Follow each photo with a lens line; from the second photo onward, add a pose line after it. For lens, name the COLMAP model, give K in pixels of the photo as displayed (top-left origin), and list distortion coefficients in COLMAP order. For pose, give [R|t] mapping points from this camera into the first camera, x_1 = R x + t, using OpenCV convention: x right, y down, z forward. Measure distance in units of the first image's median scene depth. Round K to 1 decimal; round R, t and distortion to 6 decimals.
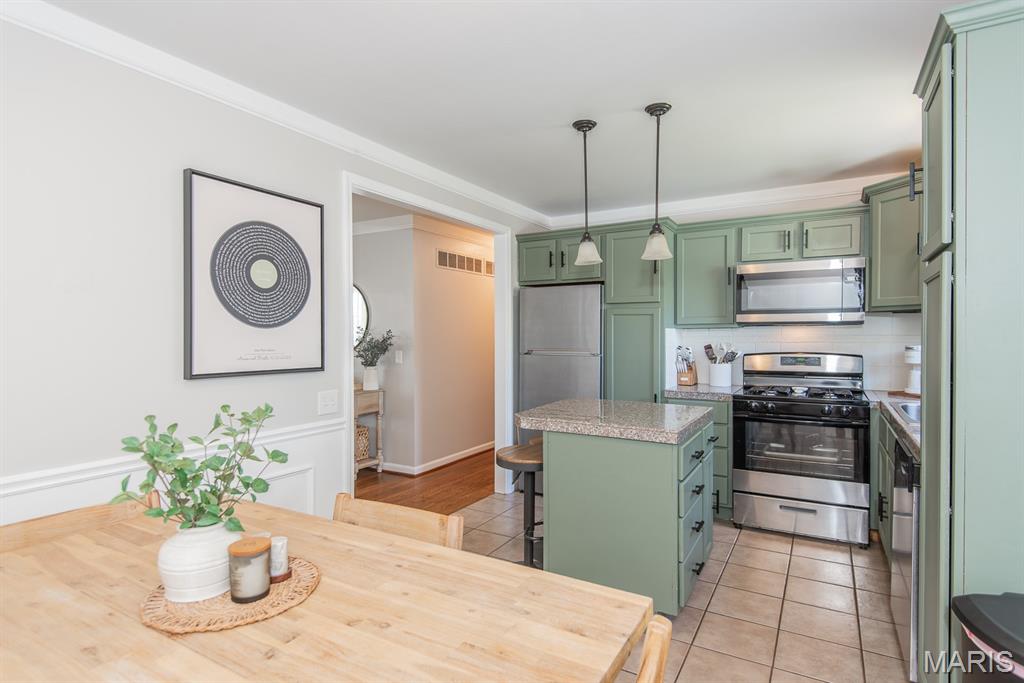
lens RADIAL K [[527.0, 0, 512.0], [0, 527.0, 341.5], [0, 0, 1]] dist [0.001659, 0.000105]
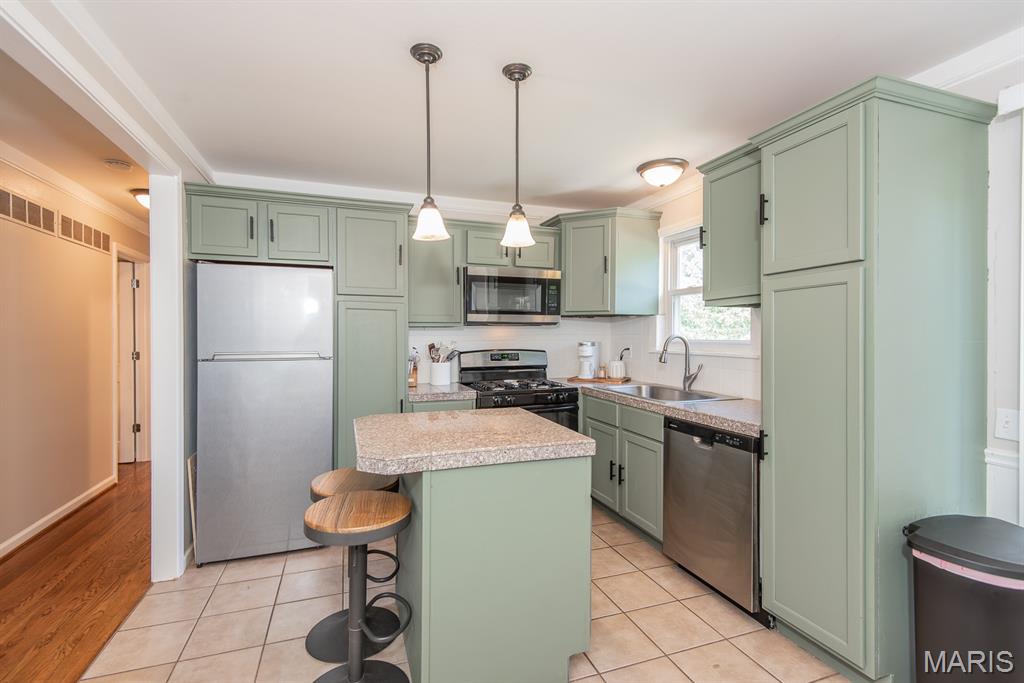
lens RADIAL K [[469.3, 0, 512.3], [0, 469.3, 336.3], [0, 0, 1]] dist [0.030109, -0.018306]
pose [[0.635282, 0.000918, 0.772280, -0.221856], [0.007957, 0.999938, -0.007734, 0.000612], [-0.772239, 0.011058, 0.635235, 0.346878]]
